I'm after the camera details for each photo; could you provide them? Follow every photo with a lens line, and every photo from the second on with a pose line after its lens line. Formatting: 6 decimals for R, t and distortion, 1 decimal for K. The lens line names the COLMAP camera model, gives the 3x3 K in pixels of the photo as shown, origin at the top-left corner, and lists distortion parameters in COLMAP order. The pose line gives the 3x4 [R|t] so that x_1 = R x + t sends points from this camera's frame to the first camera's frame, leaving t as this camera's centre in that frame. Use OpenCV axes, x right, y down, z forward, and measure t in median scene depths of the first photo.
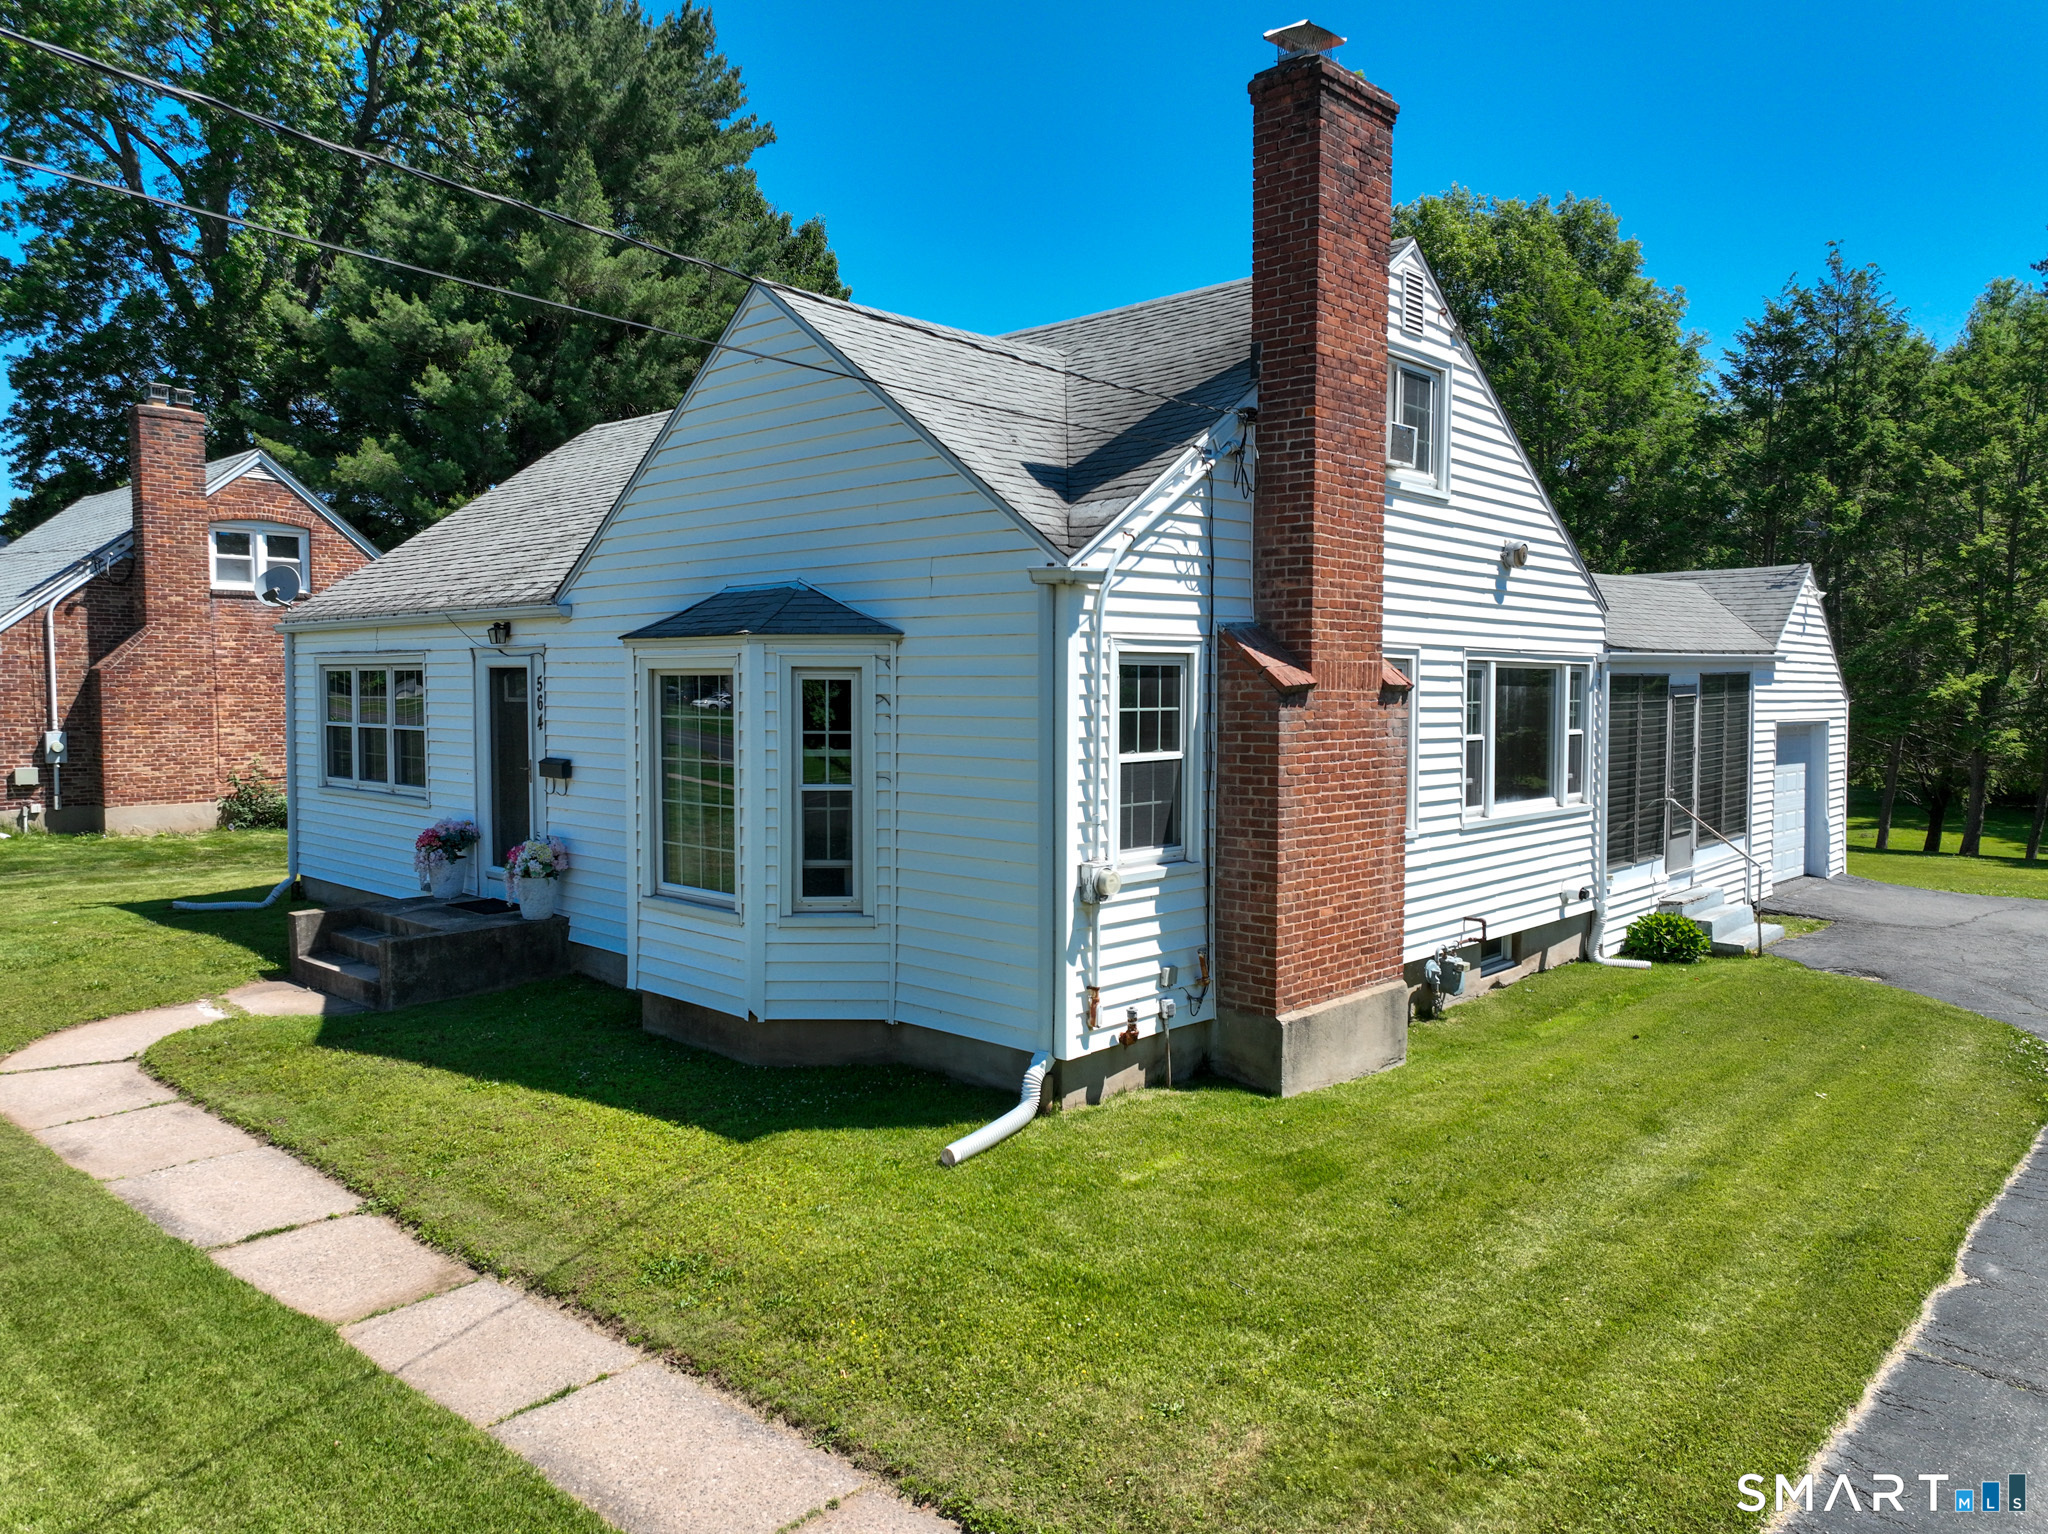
lens RADIAL K [[1427.0, 0, 1013.2], [0, 1427.0, 770.0], [0, 0, 1]] dist [0.004311, 0.007782]
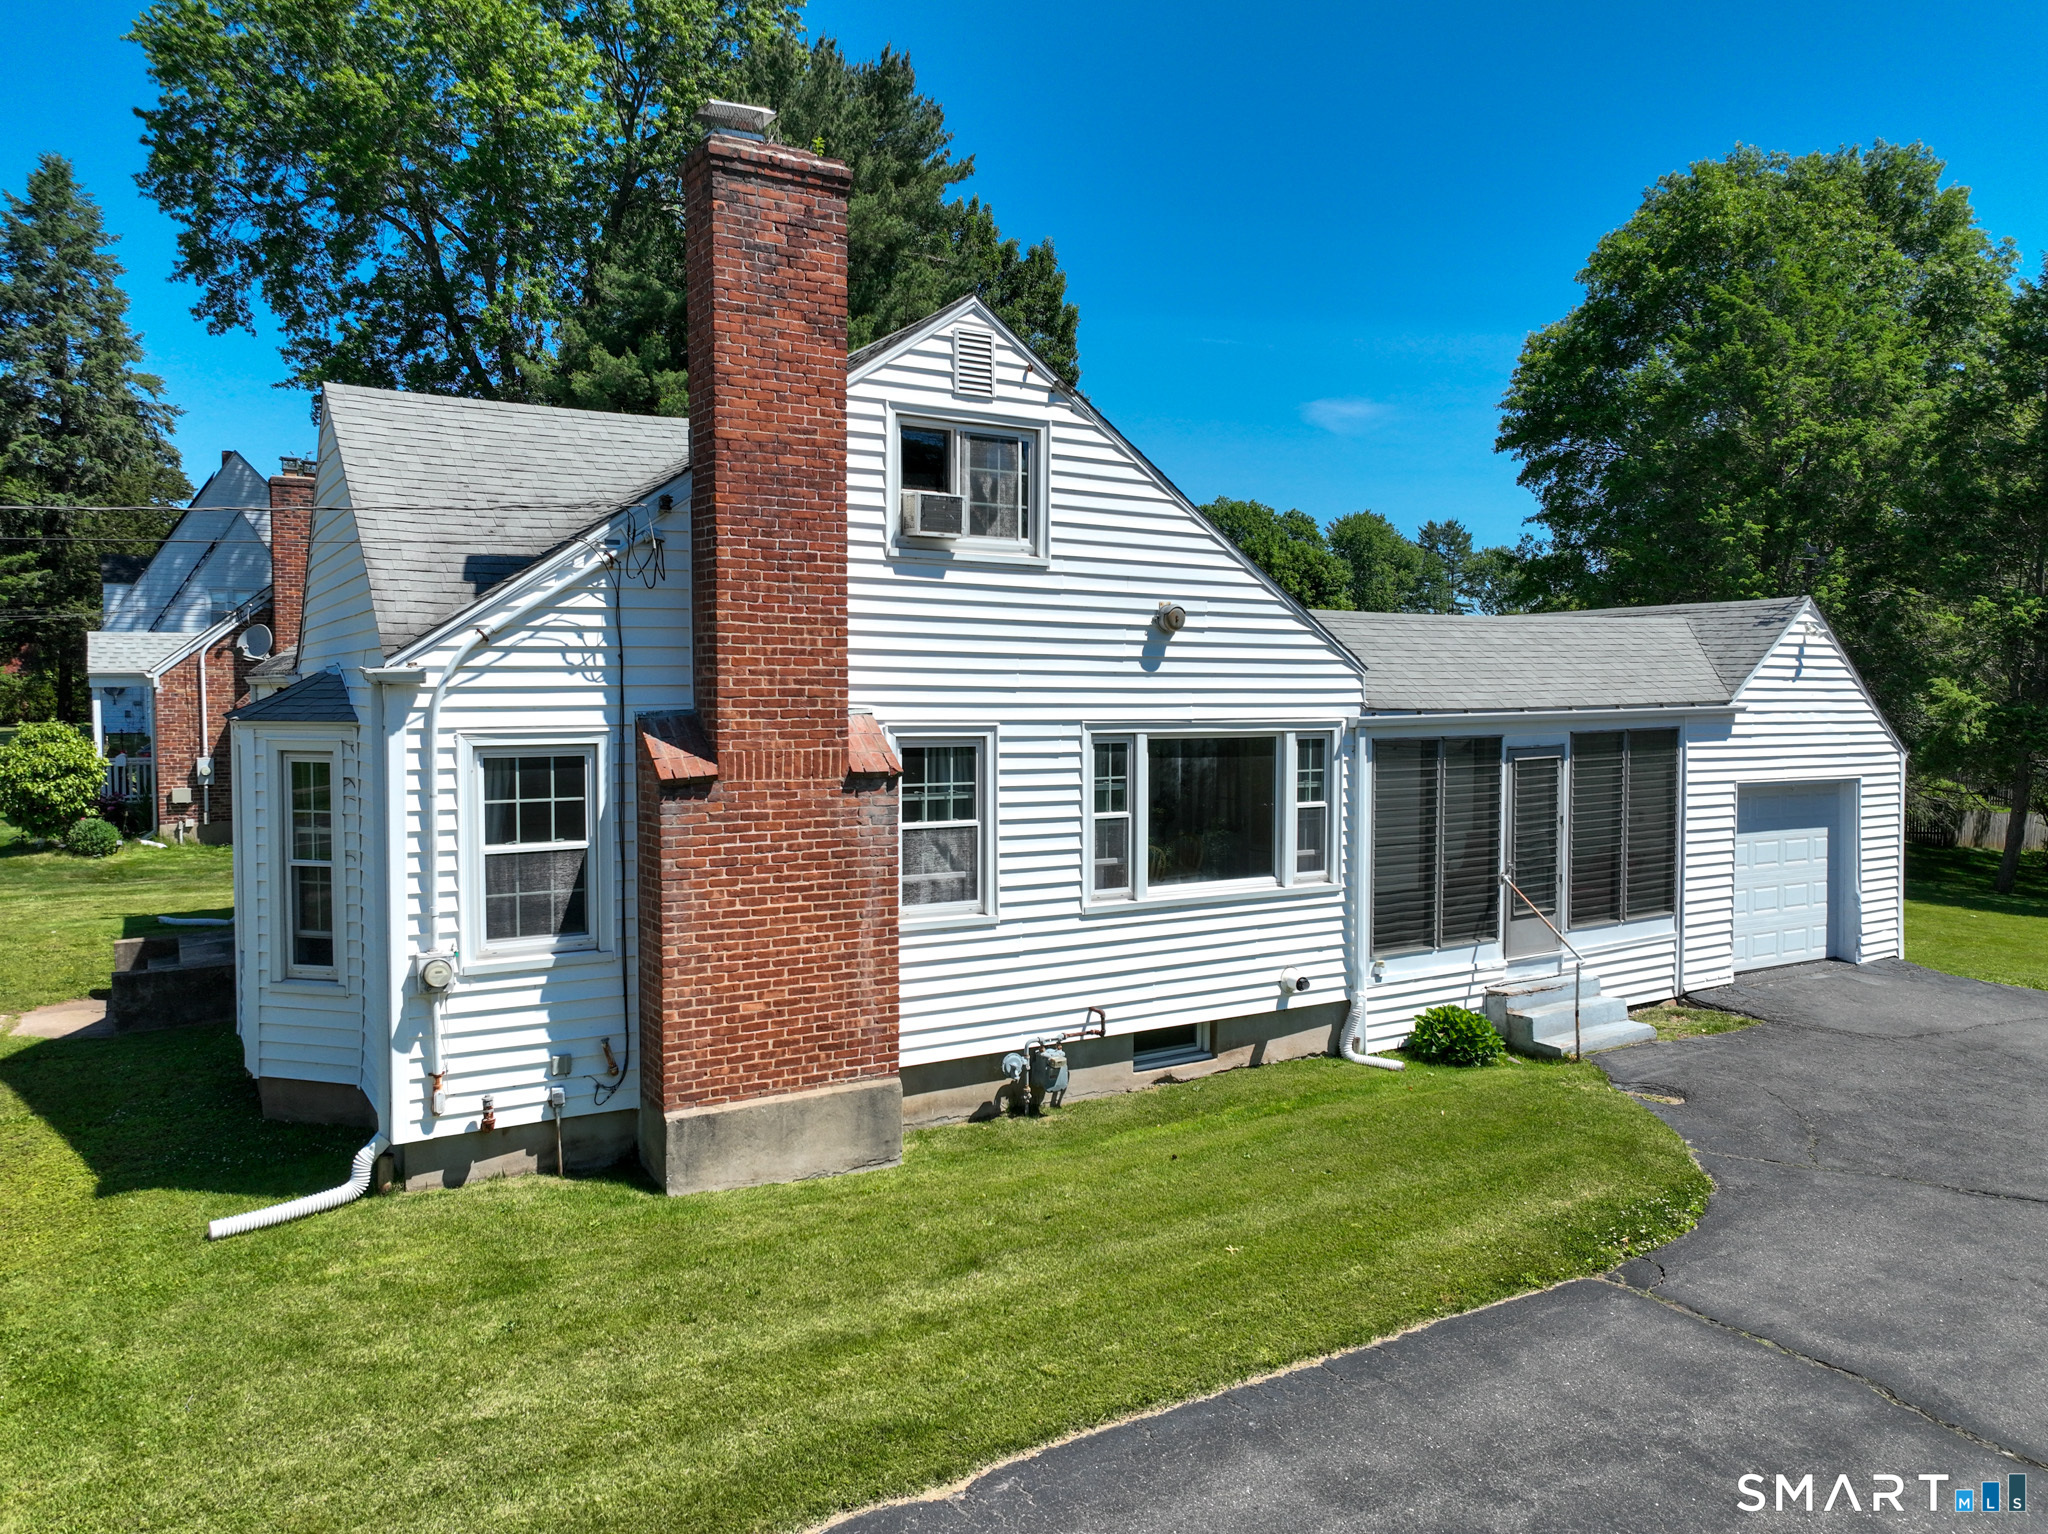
lens RADIAL K [[1427.0, 0, 1012.3], [0, 1427.0, 770.0], [0, 0, 1]] dist [0.004311, 0.007782]
pose [[0.964120, 0.016290, -0.264966, 0.544700], [-0.016672, 0.999861, 0.000808, -0.055819], [0.264942, 0.003638, 0.964257, 0.089845]]
